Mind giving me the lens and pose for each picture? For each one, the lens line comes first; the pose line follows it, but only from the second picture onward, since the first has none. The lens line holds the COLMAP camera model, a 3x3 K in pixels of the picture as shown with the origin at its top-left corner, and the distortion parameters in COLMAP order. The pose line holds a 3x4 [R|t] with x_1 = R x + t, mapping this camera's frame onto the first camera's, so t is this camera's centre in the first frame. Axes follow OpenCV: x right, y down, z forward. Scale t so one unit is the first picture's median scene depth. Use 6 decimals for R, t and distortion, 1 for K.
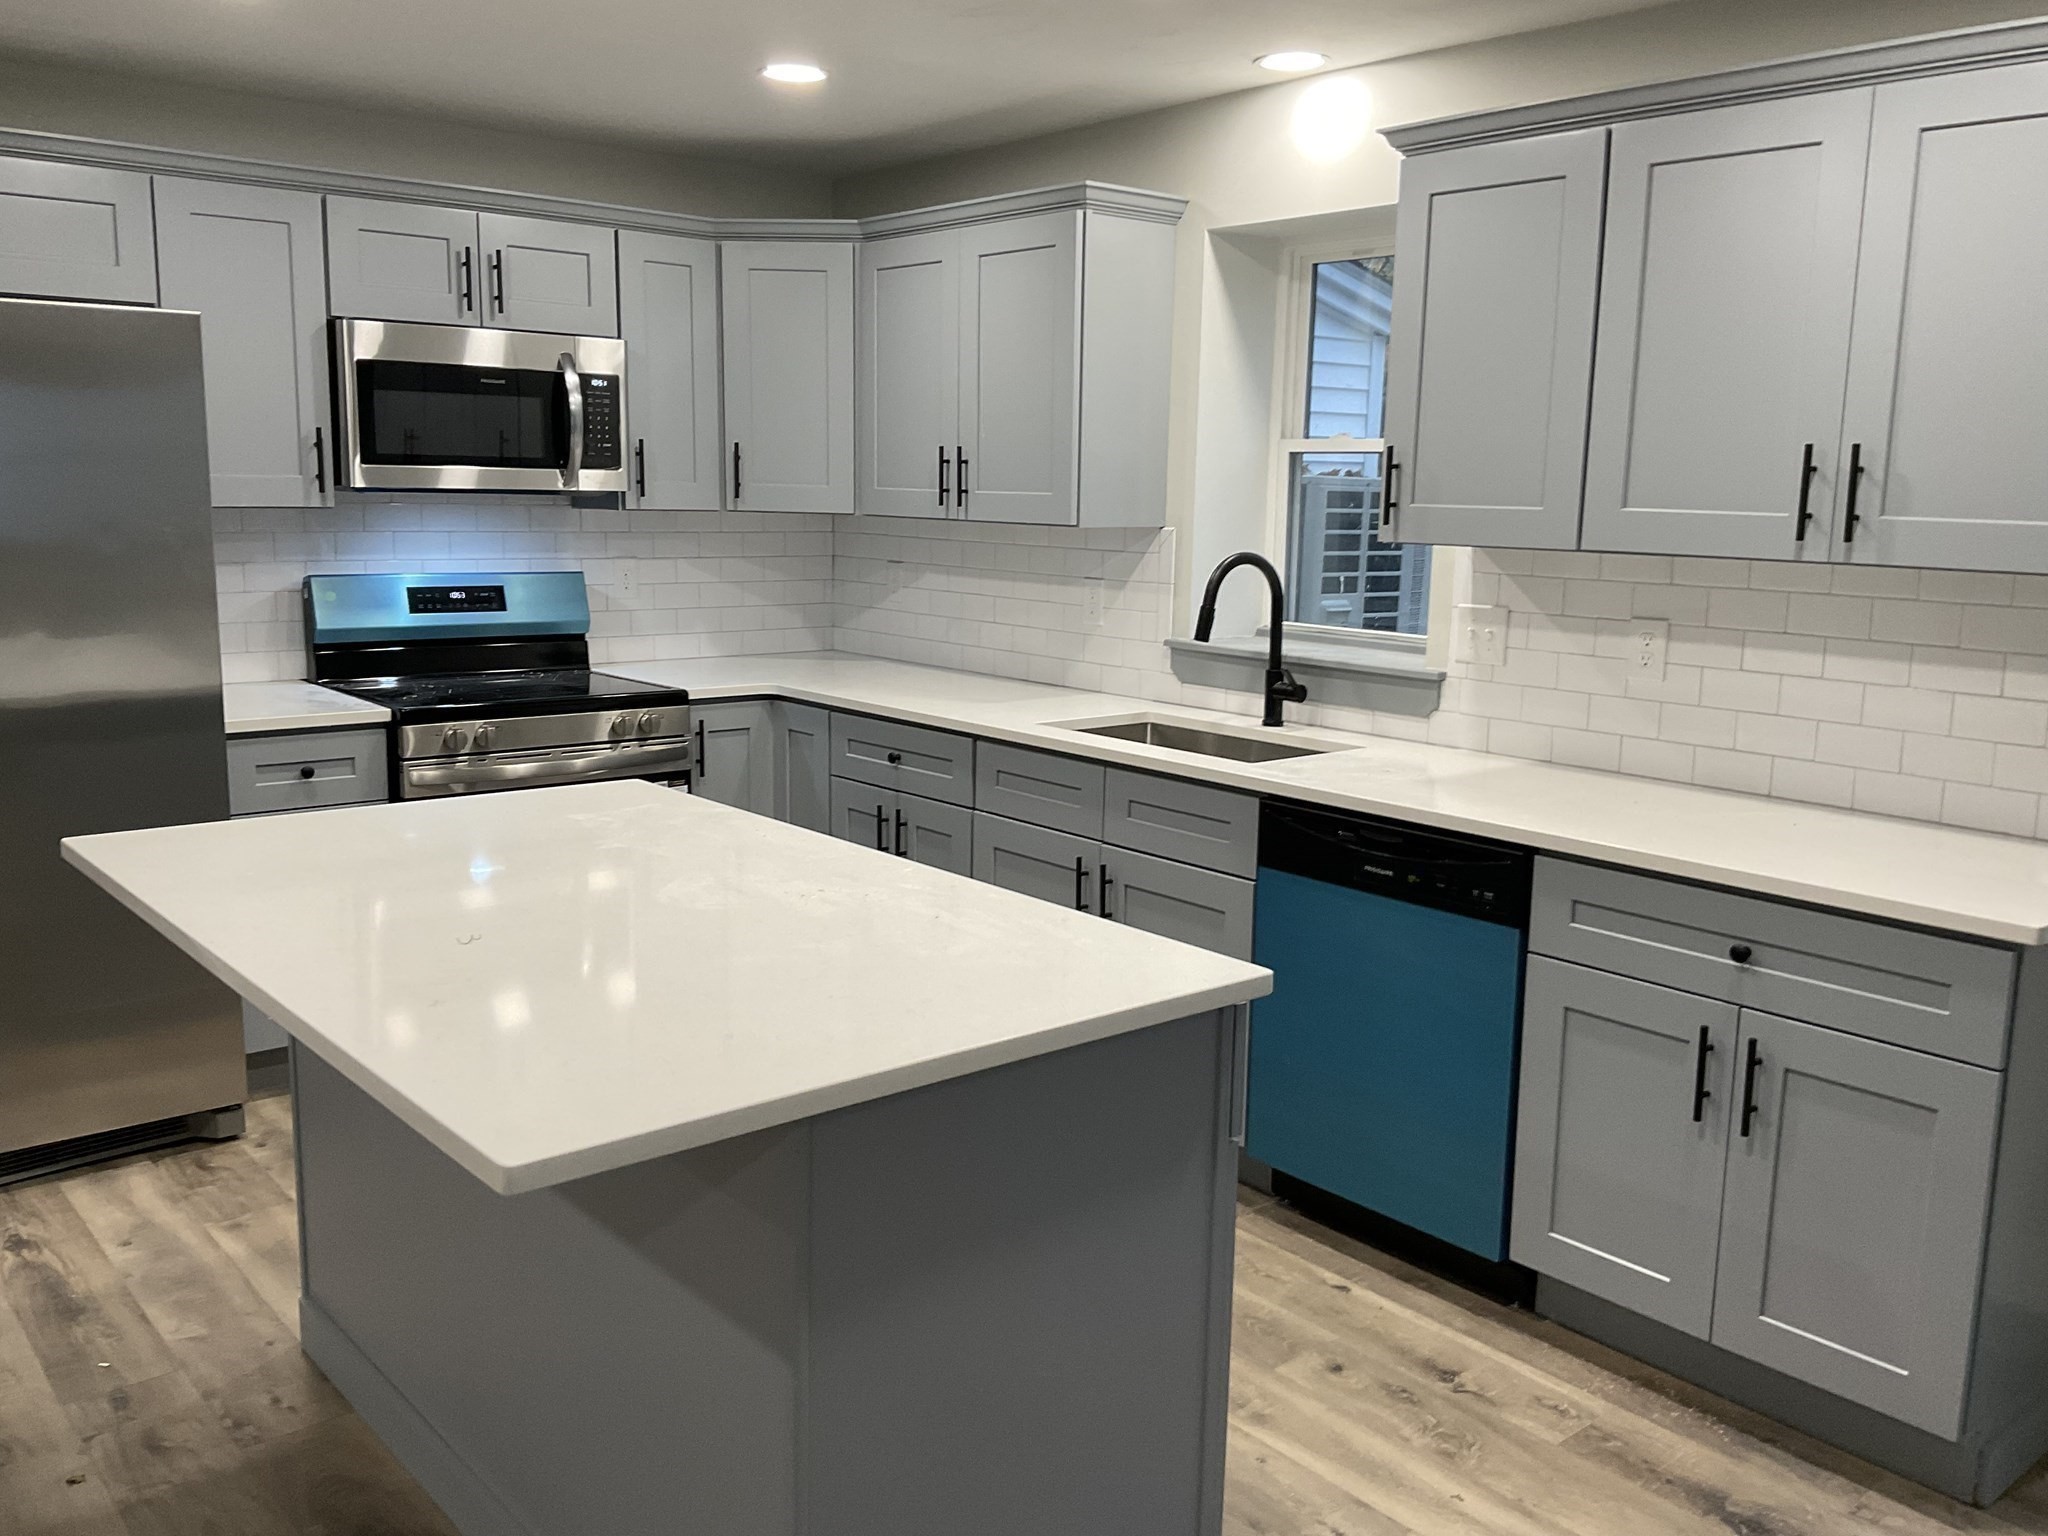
lens RADIAL K [[1685.3, 0, 1024.0], [0, 1685.3, 768.0], [0, 0, 1]] dist [0.096253, -0.194693]
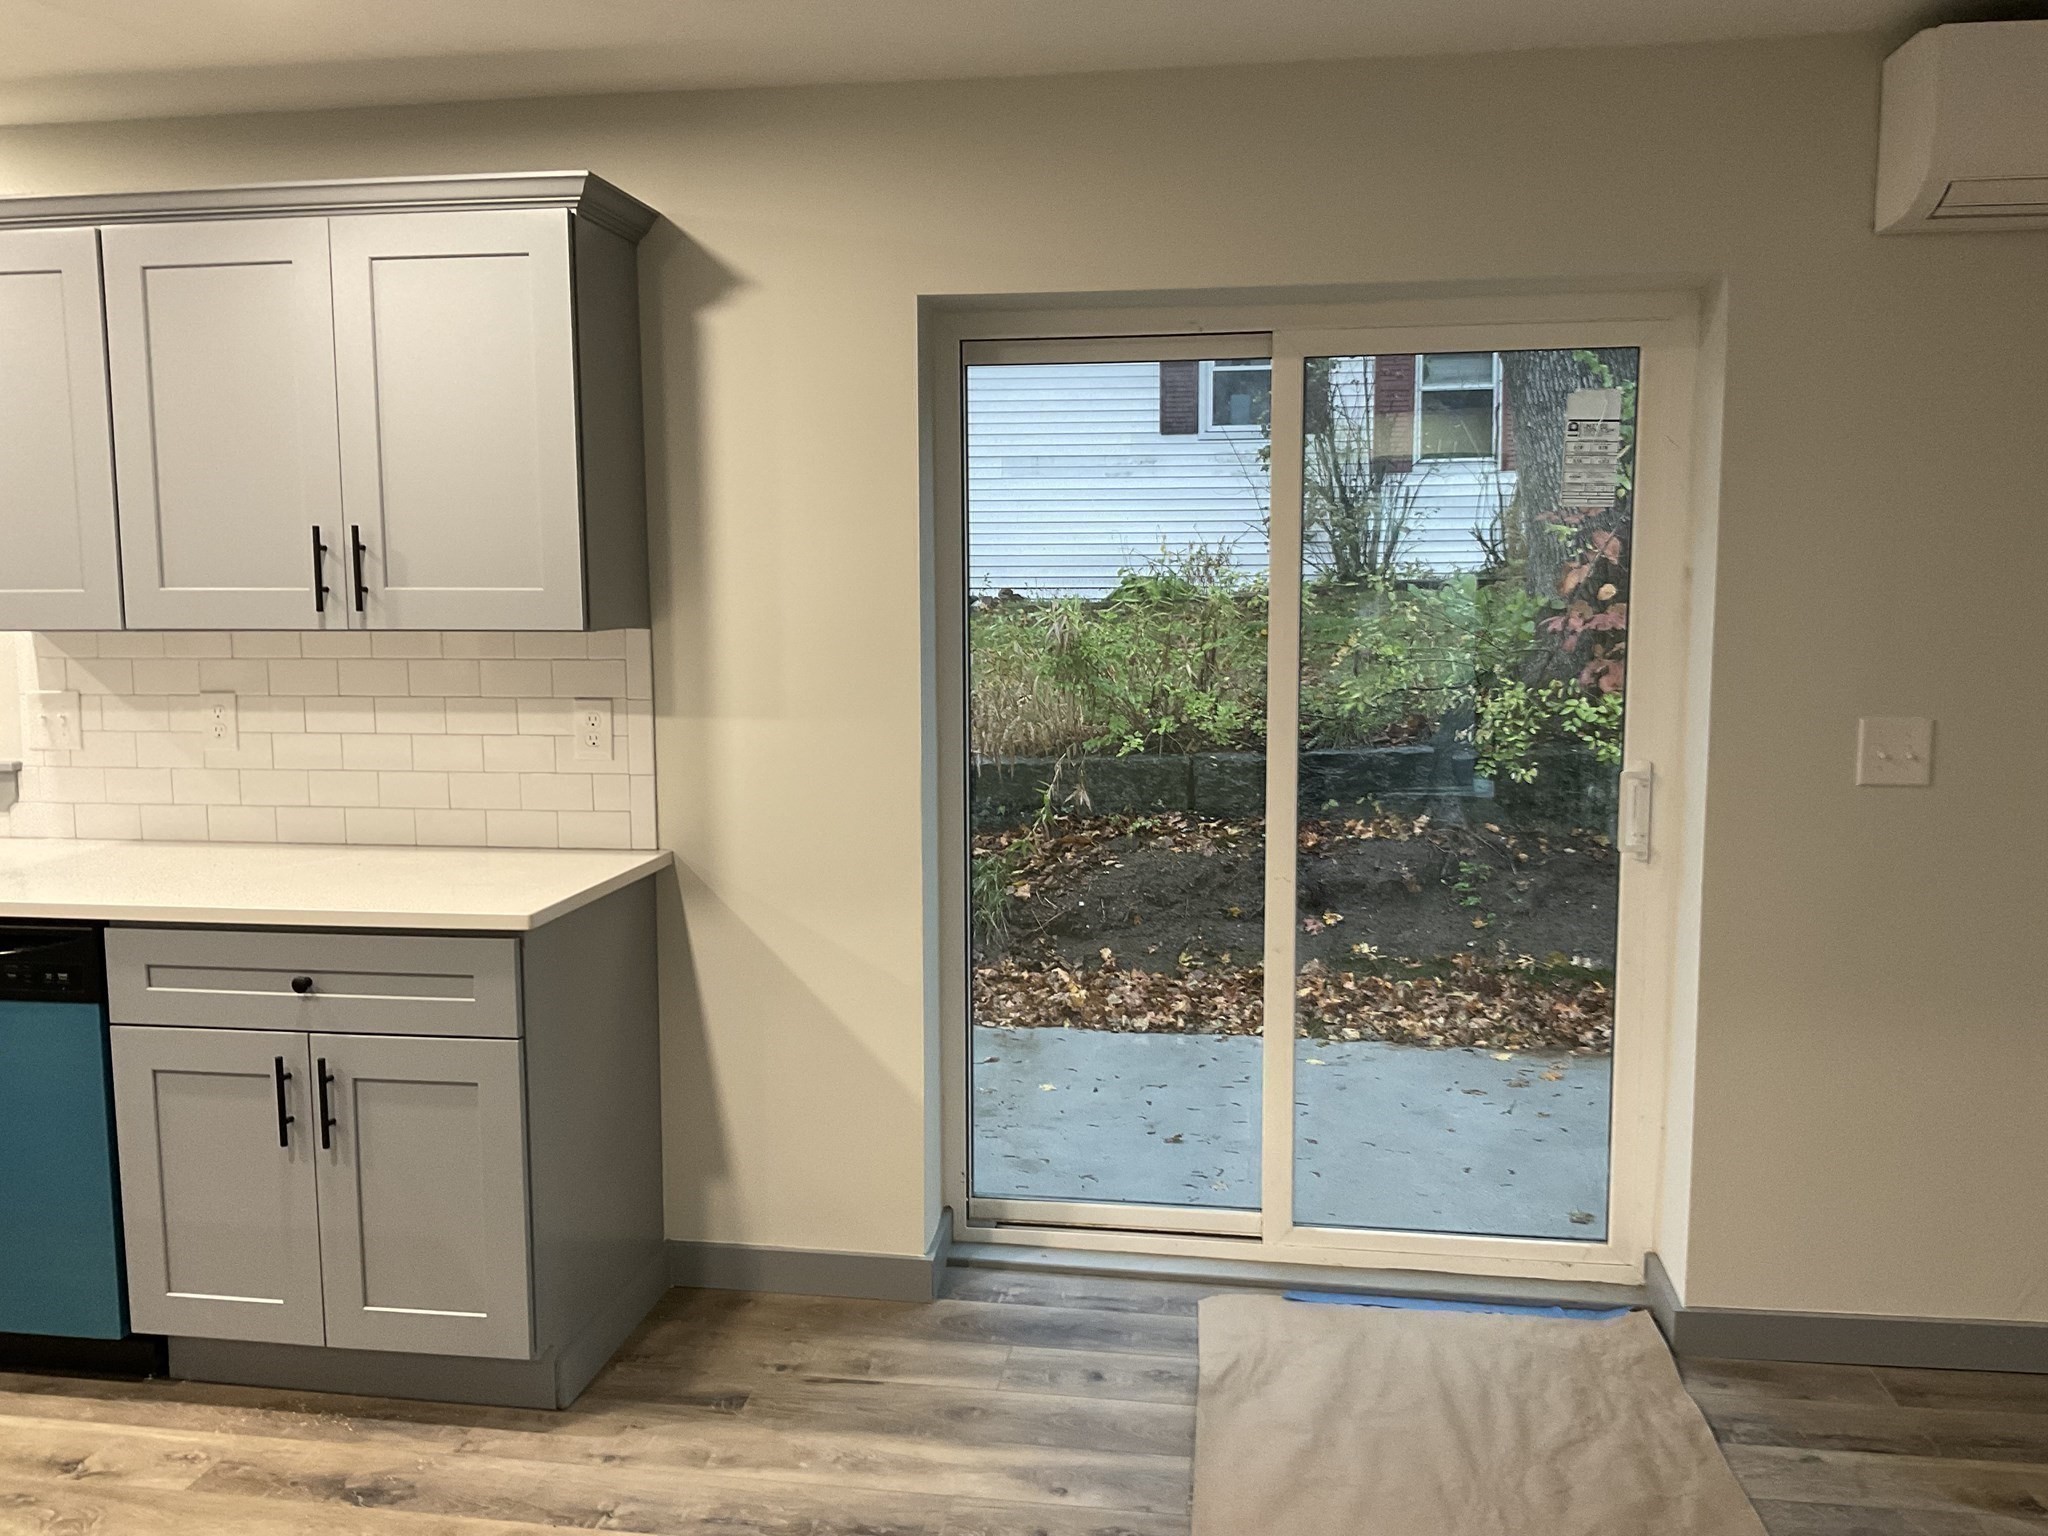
lens RADIAL K [[1692.7, 0, 1027.7], [0, 1692.7, 762.1], [0, 0, 1]] dist [0.021992, -0.046407]
pose [[0.752350, -0.095117, 0.651860, 0.054950], [0.129957, 0.991505, -0.005315, 0.025224], [-0.645817, 0.088712, 0.758321, -0.111697]]
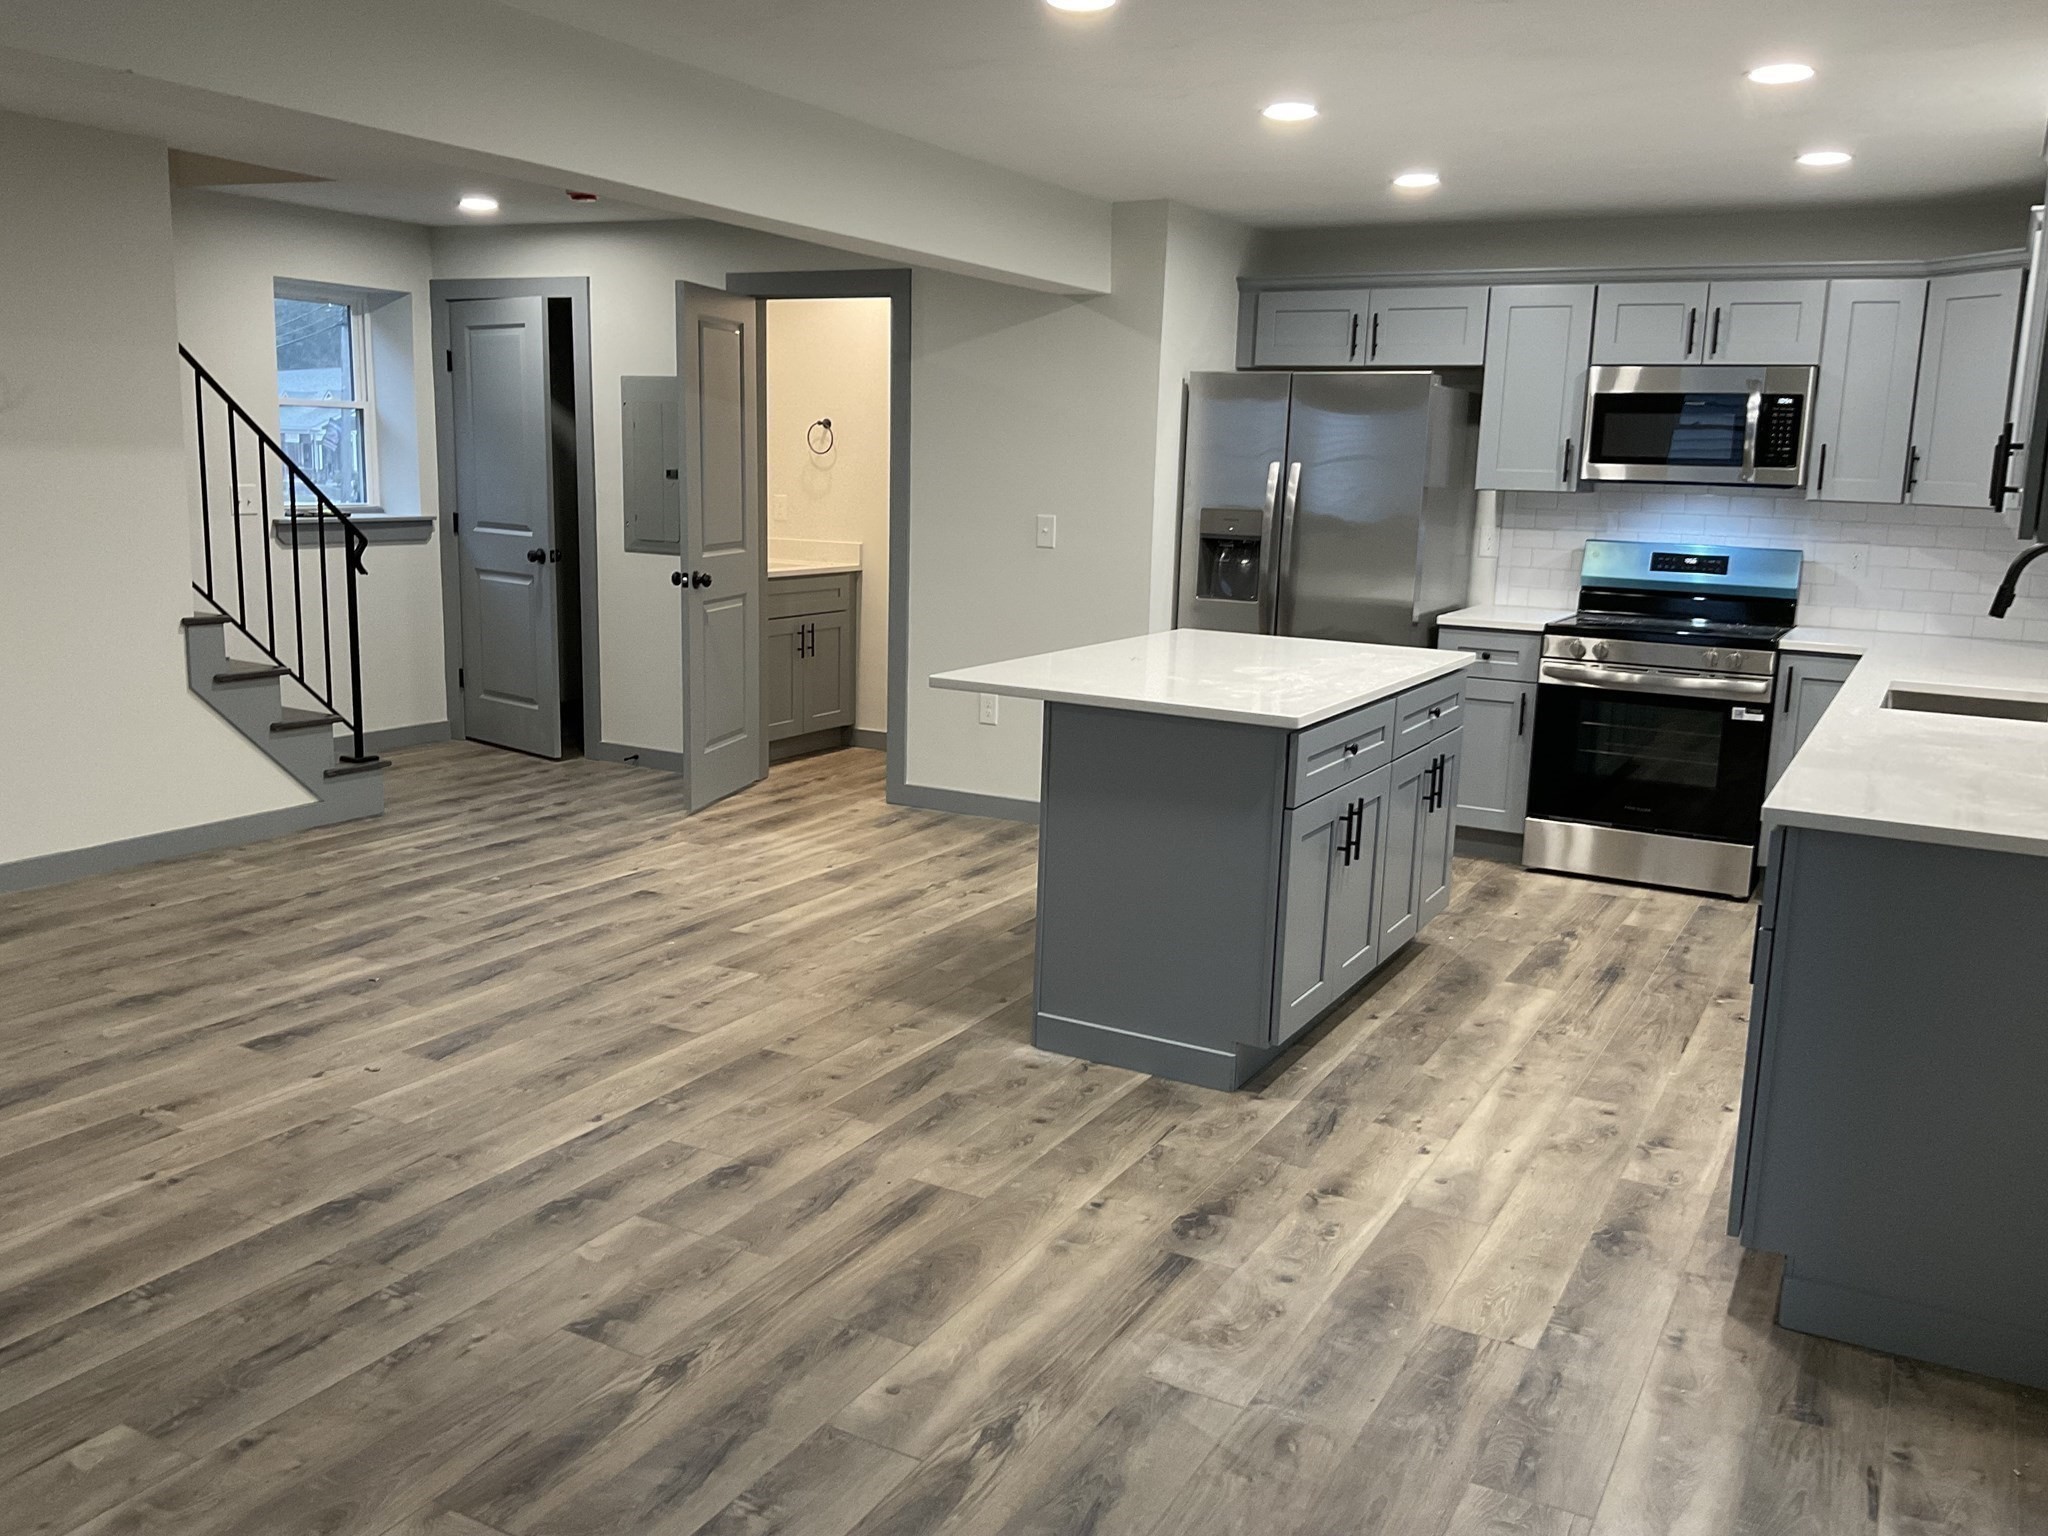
lens RADIAL K [[1685.3, 0, 1024.0], [0, 1685.3, 768.0], [0, 0, 1]] dist [0.096253, -0.194693]
pose [[0.354173, 0.161693, -0.921095, 1.028703], [-0.180325, 0.978263, 0.102392, 0.023904], [0.917630, 0.129832, 0.375632, 0.022600]]
